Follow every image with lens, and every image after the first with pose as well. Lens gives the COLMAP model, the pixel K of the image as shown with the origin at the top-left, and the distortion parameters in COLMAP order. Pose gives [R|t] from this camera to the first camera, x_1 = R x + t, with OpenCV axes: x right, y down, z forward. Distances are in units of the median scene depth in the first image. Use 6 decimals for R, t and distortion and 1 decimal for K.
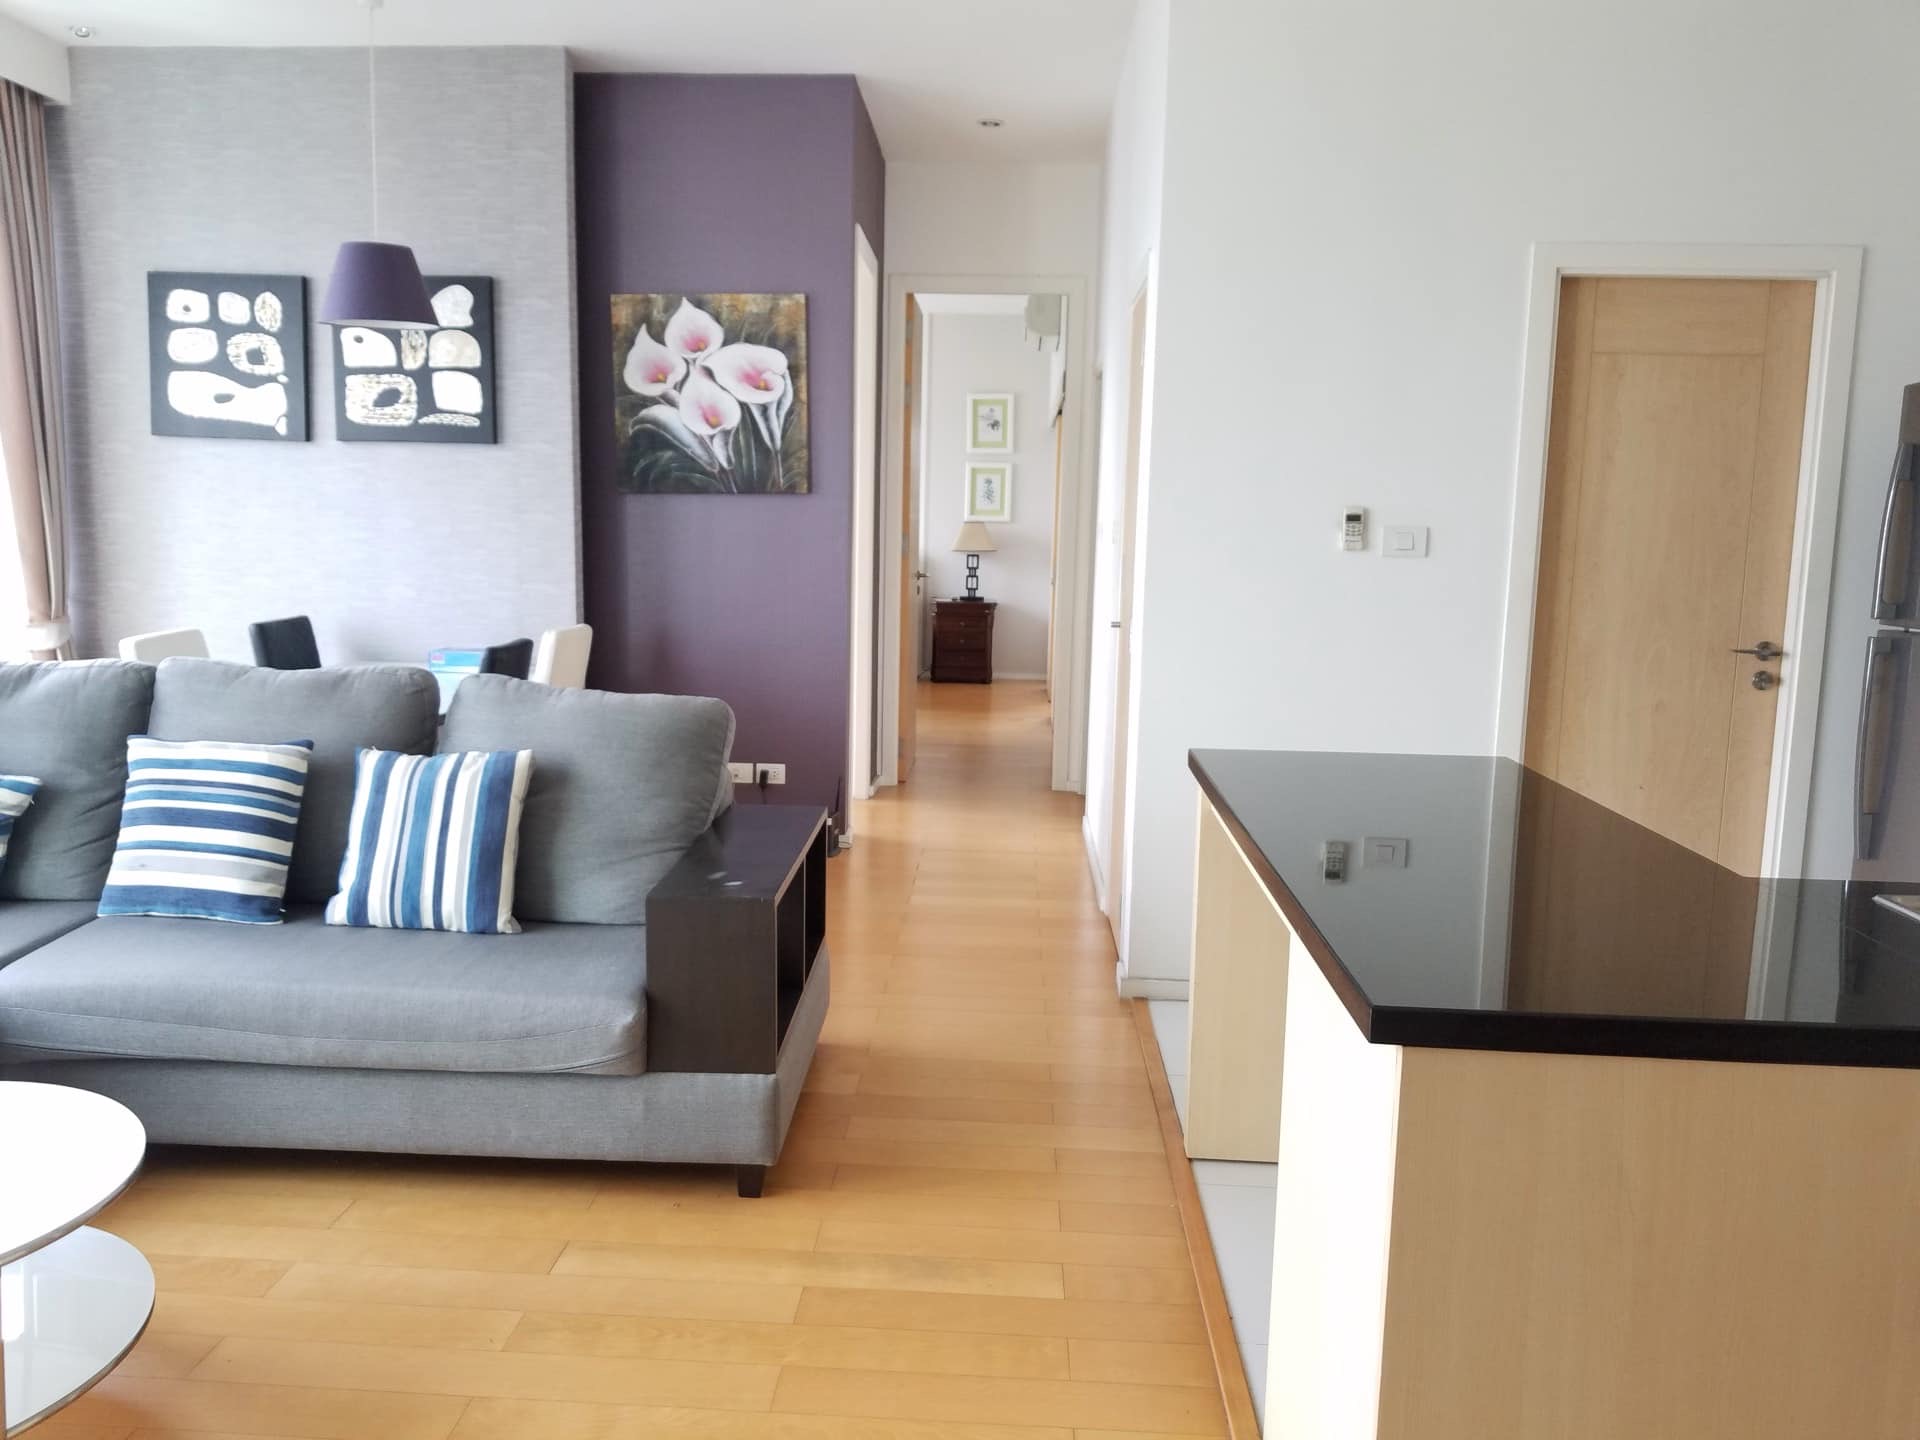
lens RADIAL K [[1500.3, 0, 955.3], [0, 1500.3, 721.8], [0, 0, 1]] dist [0.062657, -0.087225]
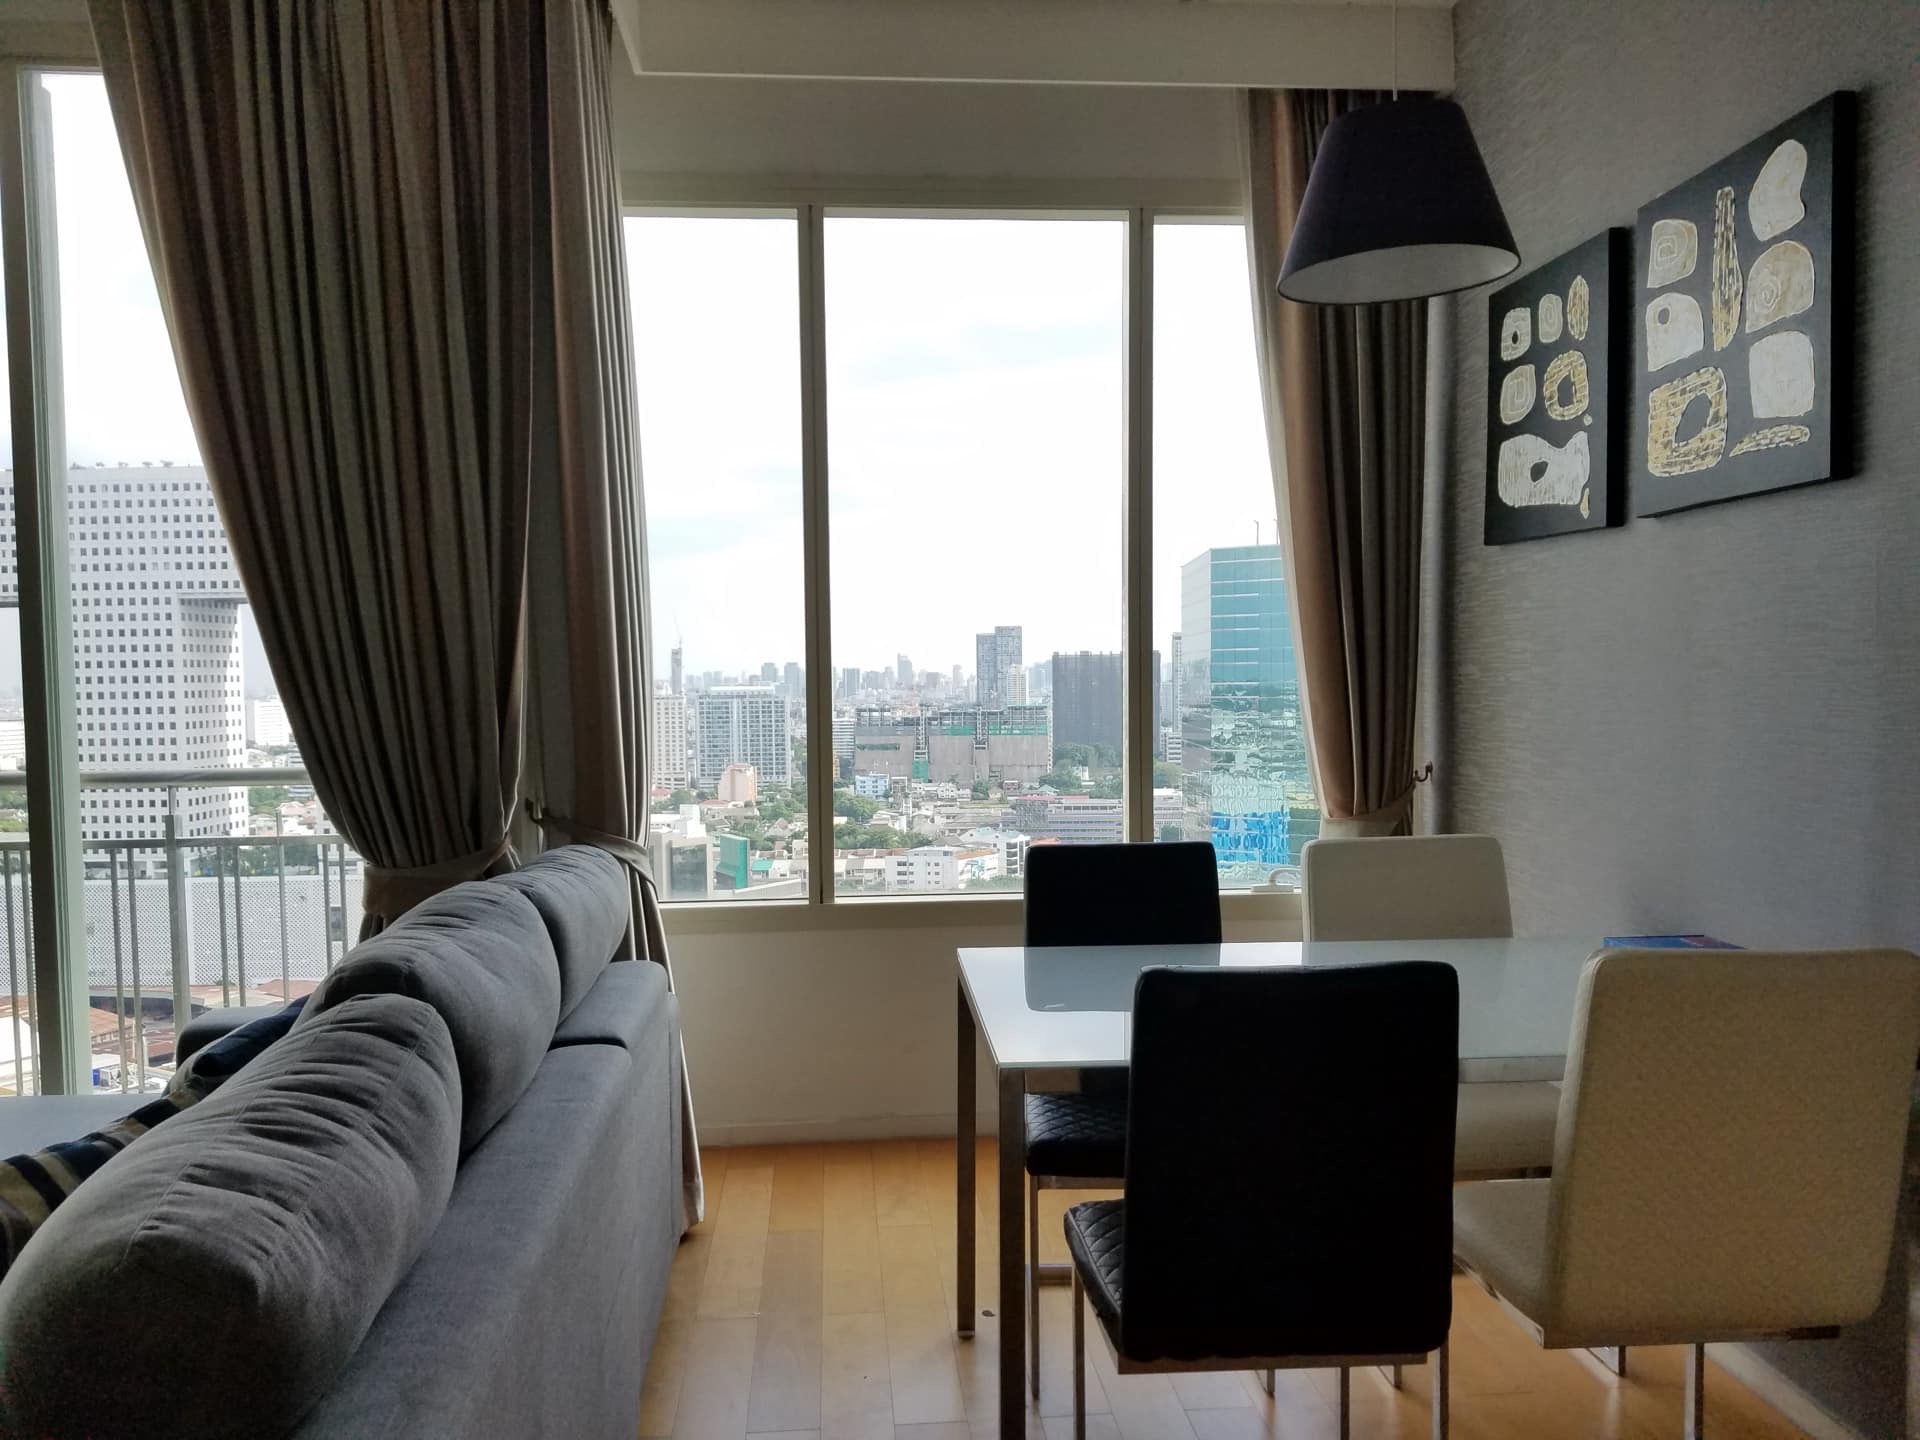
lens RADIAL K [[1500.3, 0, 912.6], [0, 1500.3, 745.9], [0, 0, 1]] dist [0.062657, -0.087225]
pose [[0.120005, 0.026296, -0.992425, 0.090994], [-0.120335, 0.992664, 0.011751, -0.082541], [0.985453, 0.118014, 0.122289, 0.700609]]
